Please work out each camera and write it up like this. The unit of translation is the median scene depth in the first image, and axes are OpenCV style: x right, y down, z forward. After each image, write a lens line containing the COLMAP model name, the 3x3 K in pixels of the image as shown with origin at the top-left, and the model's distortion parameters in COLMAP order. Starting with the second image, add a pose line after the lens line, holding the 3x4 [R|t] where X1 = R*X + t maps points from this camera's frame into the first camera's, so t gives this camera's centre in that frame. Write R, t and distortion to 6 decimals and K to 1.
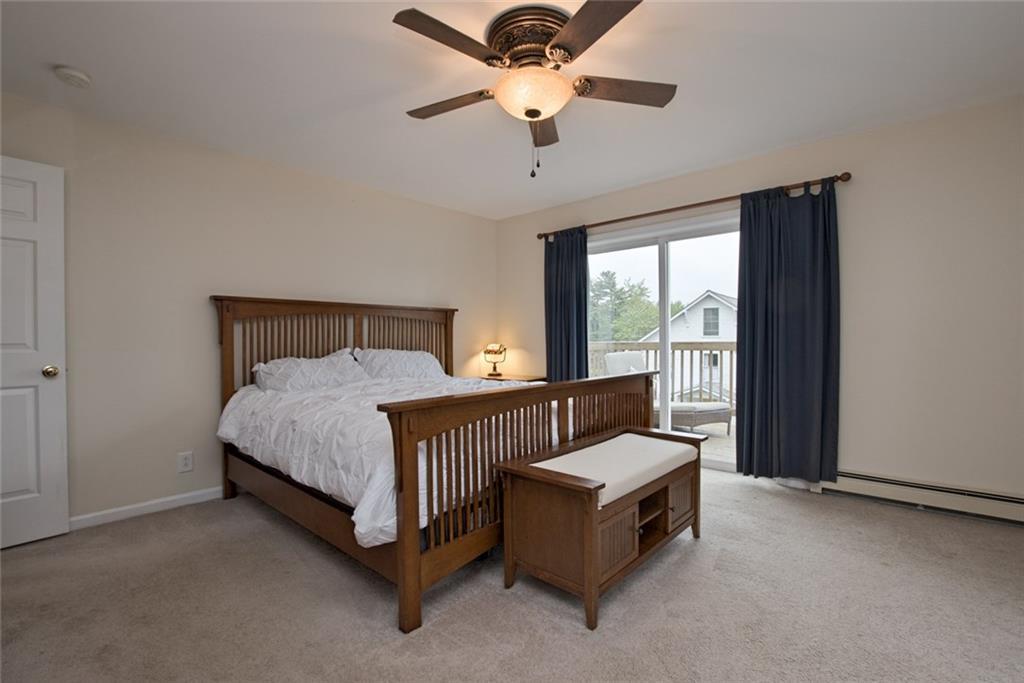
lens RADIAL K [[456.7, 0, 515.1], [0, 456.7, 341.6], [0, 0, 1]] dist [-0.035244, 0.006588]
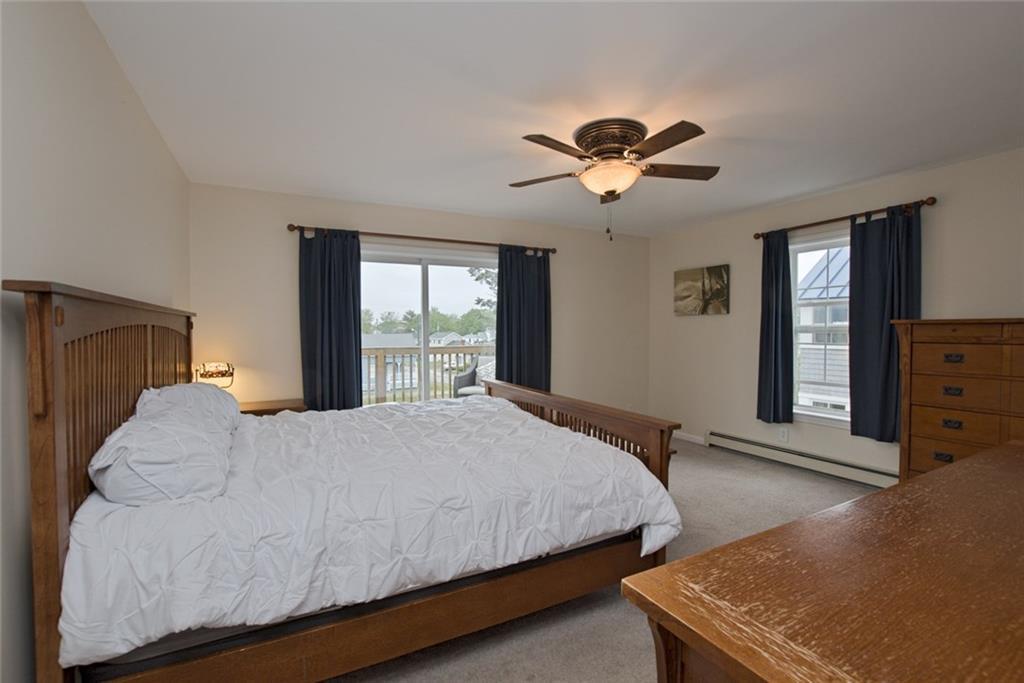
lens RADIAL K [[456.7, 0, 515.1], [0, 456.7, 341.6], [0, 0, 1]] dist [-0.035244, 0.006588]
pose [[0.357864, -0.012998, 0.933683, -0.647609], [0.004705, 0.999916, 0.012116, -0.041116], [-0.933762, 0.000057, 0.357895, 0.393409]]
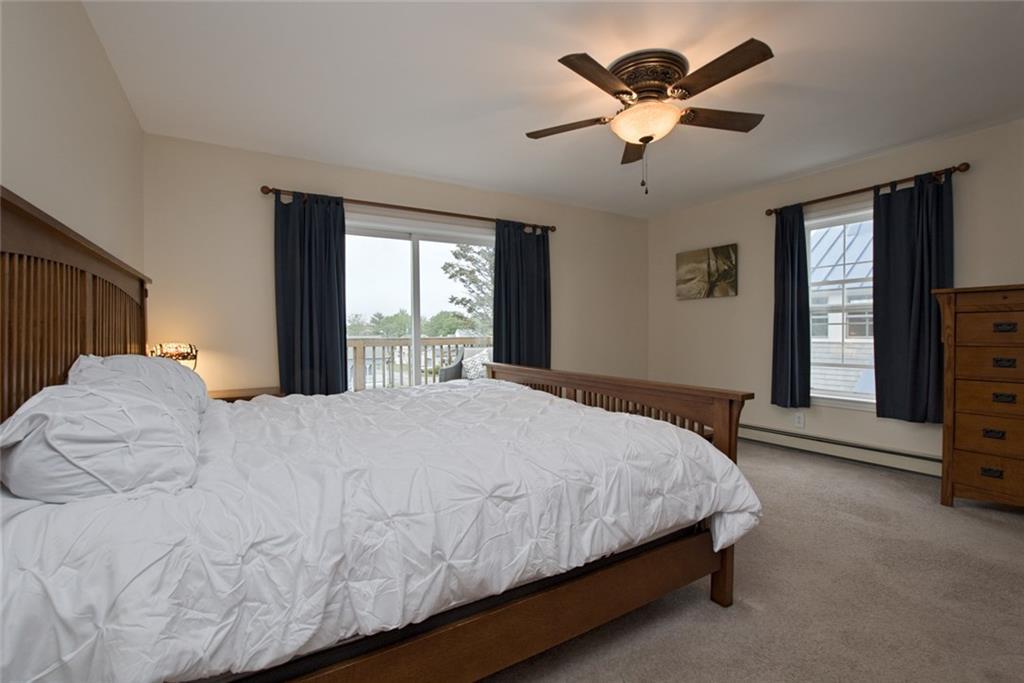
lens RADIAL K [[456.7, 0, 515.1], [0, 456.7, 341.6], [0, 0, 1]] dist [-0.035244, 0.006588]
pose [[0.294510, -0.009822, 0.955598, -0.583976], [0.010071, 0.999924, 0.007174, 0.004058], [-0.955595, 0.007511, 0.294586, 0.492606]]
